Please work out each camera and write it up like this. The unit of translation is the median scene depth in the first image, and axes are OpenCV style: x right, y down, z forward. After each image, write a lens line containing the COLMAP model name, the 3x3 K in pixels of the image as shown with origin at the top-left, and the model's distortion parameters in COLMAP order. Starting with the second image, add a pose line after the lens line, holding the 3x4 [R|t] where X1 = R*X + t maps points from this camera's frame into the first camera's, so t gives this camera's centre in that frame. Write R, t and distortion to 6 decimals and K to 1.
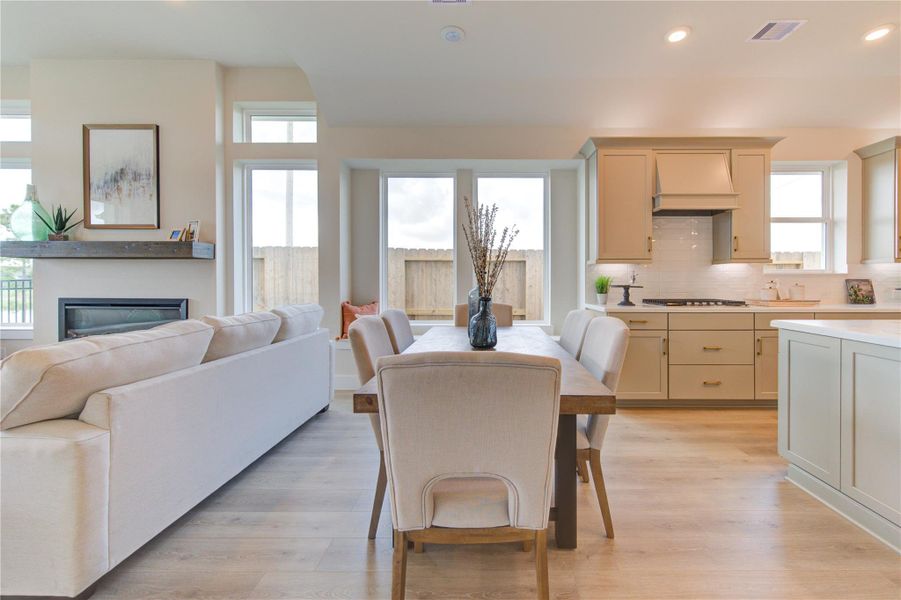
lens RADIAL K [[368.1, 0, 480.6], [0, 368.1, 282.2], [0, 0, 1]] dist [0.005220, -0.001836]
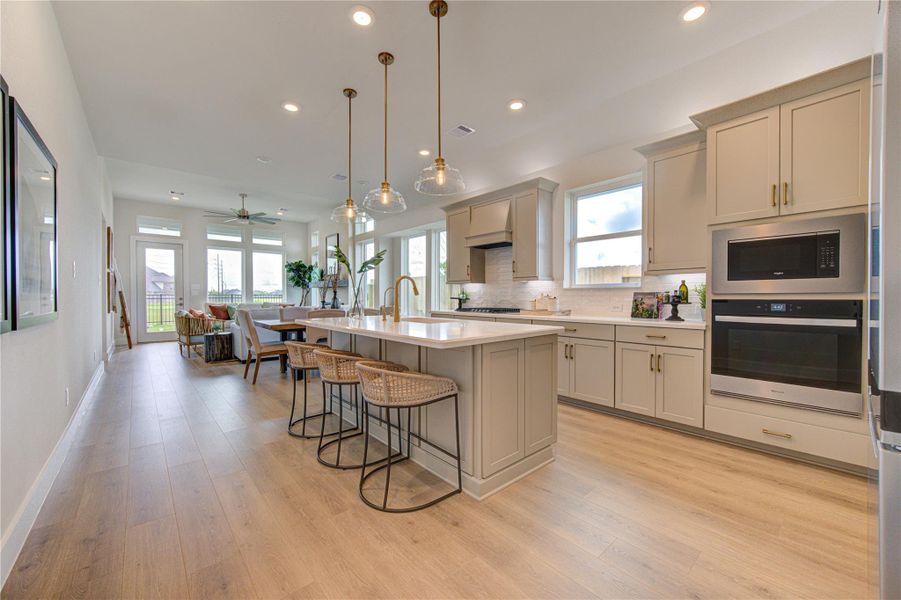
lens RADIAL K [[353.8, 0, 454.7], [0, 353.8, 300.4], [0, 0, 1]] dist [-0.002205, 0.000613]
pose [[0.664243, 0.006953, -0.747484, 1.448946], [-0.002118, 0.999970, 0.007420, 0.008493], [0.747513, -0.003346, 0.664238, 0.001309]]
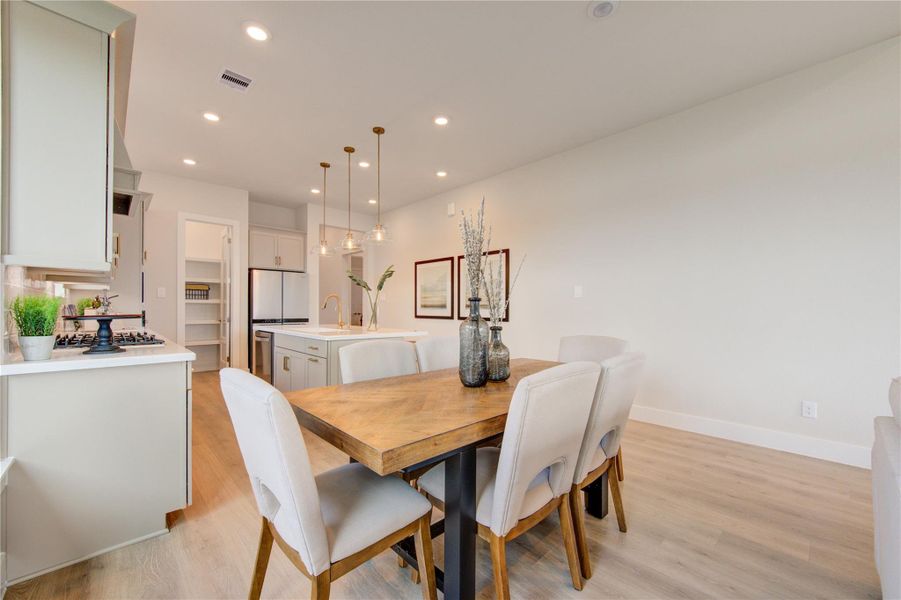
lens RADIAL K [[368.1, 0, 452.7], [0, 368.1, 307.4], [0, 0, 1]] dist [0.005220, -0.001836]
pose [[-0.680533, 0.001746, 0.732716, -0.347770], [0.000793, 0.999998, -0.001646, -0.002394], [-0.732717, -0.000539, -0.680533, 0.979222]]
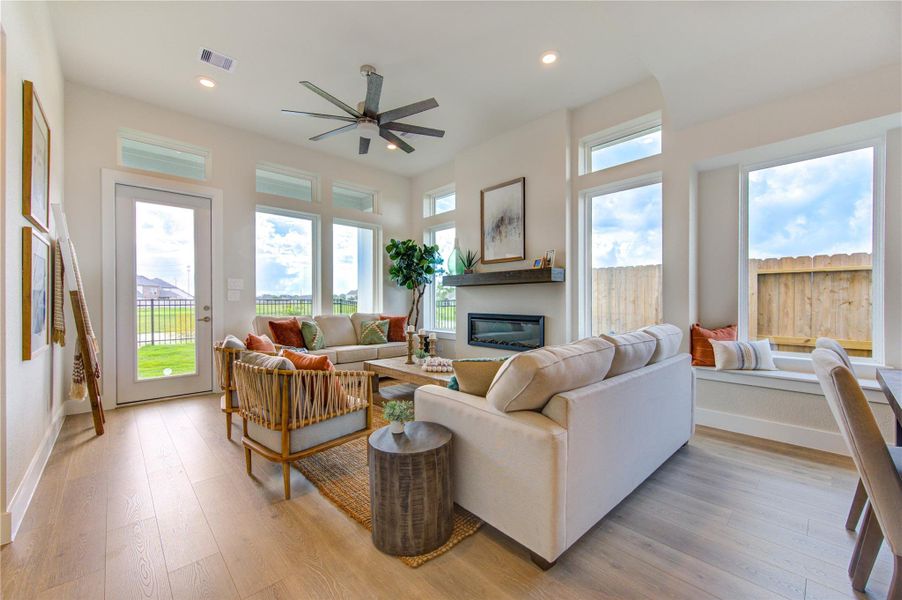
lens RADIAL K [[354.2, 0, 448.3], [0, 354.2, 302.1], [0, 0, 1]] dist [-0.002205, 0.000613]
pose [[0.680985, -0.000982, -0.732297, -0.167855], [0.001059, 0.999999, -0.000356, 0.000146], [0.732297, -0.000533, 0.680985, -0.010682]]
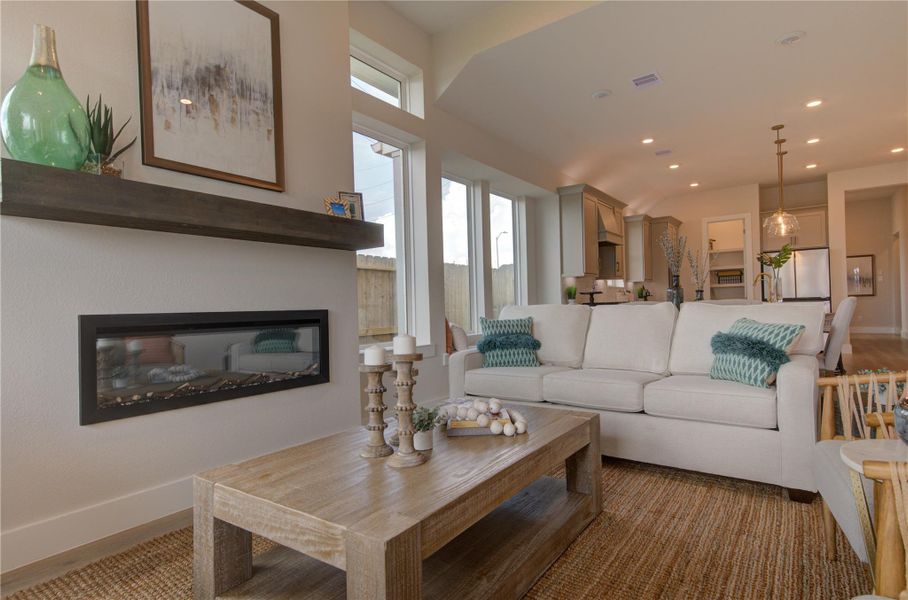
lens RADIAL K [[480.5, 0, 471.5], [0, 480.5, 302.8], [0, 0, 1]] dist [0.025063, 0.000608]
pose [[0.577914, -0.011285, 0.816020, -1.327087], [0.026192, 0.999646, -0.004725, 0.042552], [-0.815677, 0.024104, 0.578005, 0.312763]]
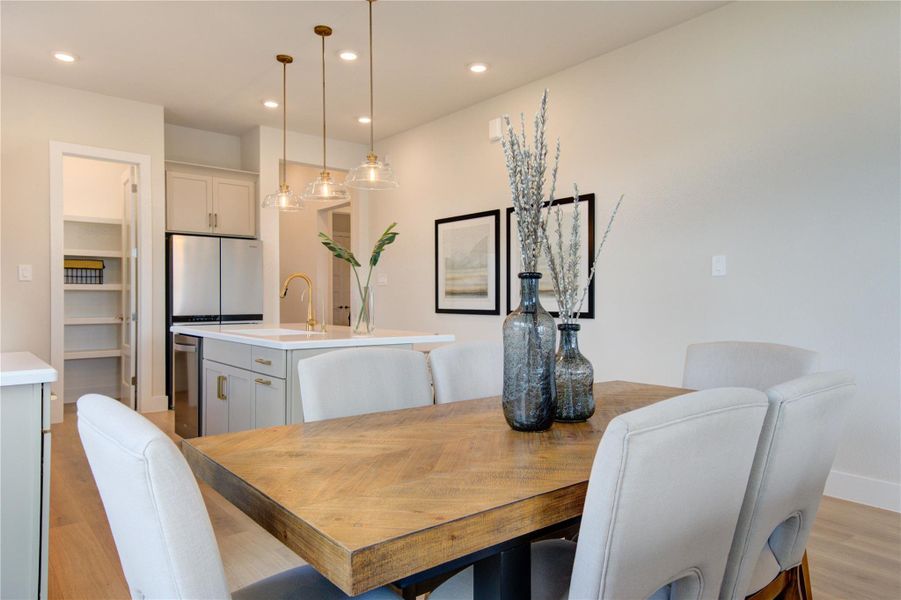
lens RADIAL K [[604.6, 0, 453.3], [0, 604.6, 297.6], [0, 0, 1]] dist [0.053515, 0.007388]
pose [[-0.620335, 0.004030, 0.784327, -0.329274], [0.004963, 0.999987, -0.001212, 0.003335], [-0.784322, 0.003141, -0.620347, 0.950804]]
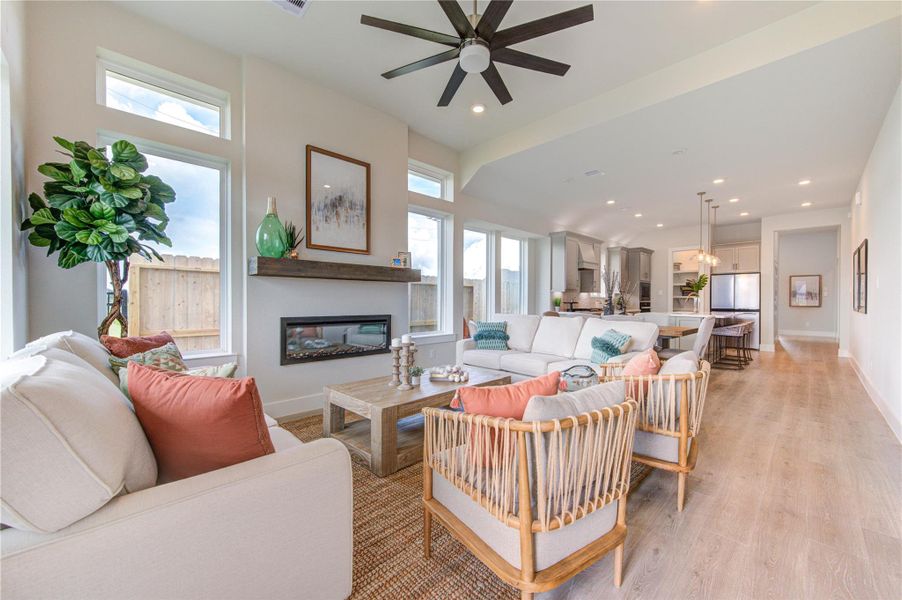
lens RADIAL K [[354.2, 0, 459.3], [0, 354.2, 301.7], [0, 0, 1]] dist [-0.002205, 0.000613]
pose [[0.707997, -0.001442, 0.706213, -1.451132], [-0.001163, 0.999994, 0.003208, -0.001705], [-0.706214, -0.003093, 0.707992, 0.022017]]
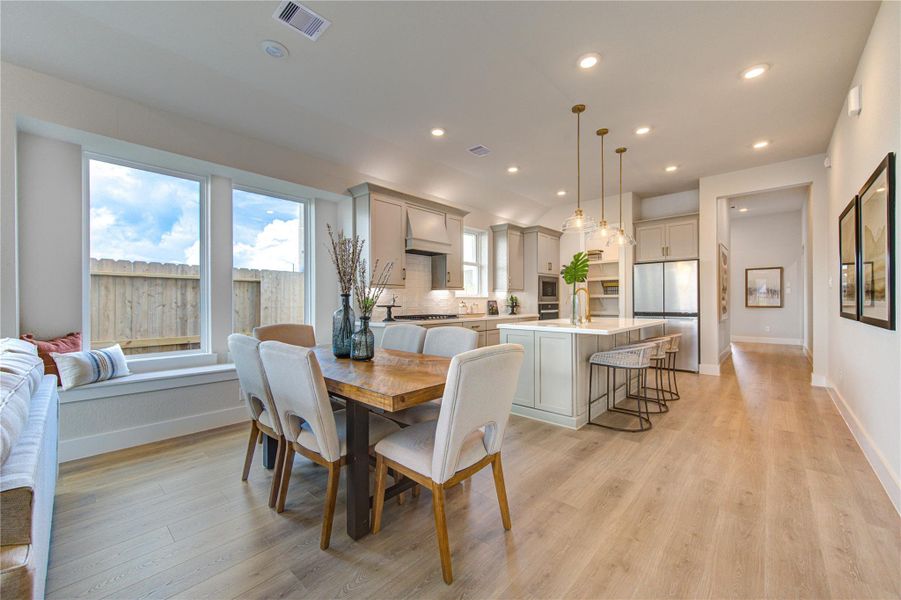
lens RADIAL K [[353.8, 0, 451.9], [0, 353.8, 301.0], [0, 0, 1]] dist [-0.002205, 0.000613]
pose [[0.674593, -0.001432, 0.738188, -0.348776], [0.005842, 0.999977, -0.003398, -0.001643], [-0.738167, 0.006605, 0.674586, 0.021507]]
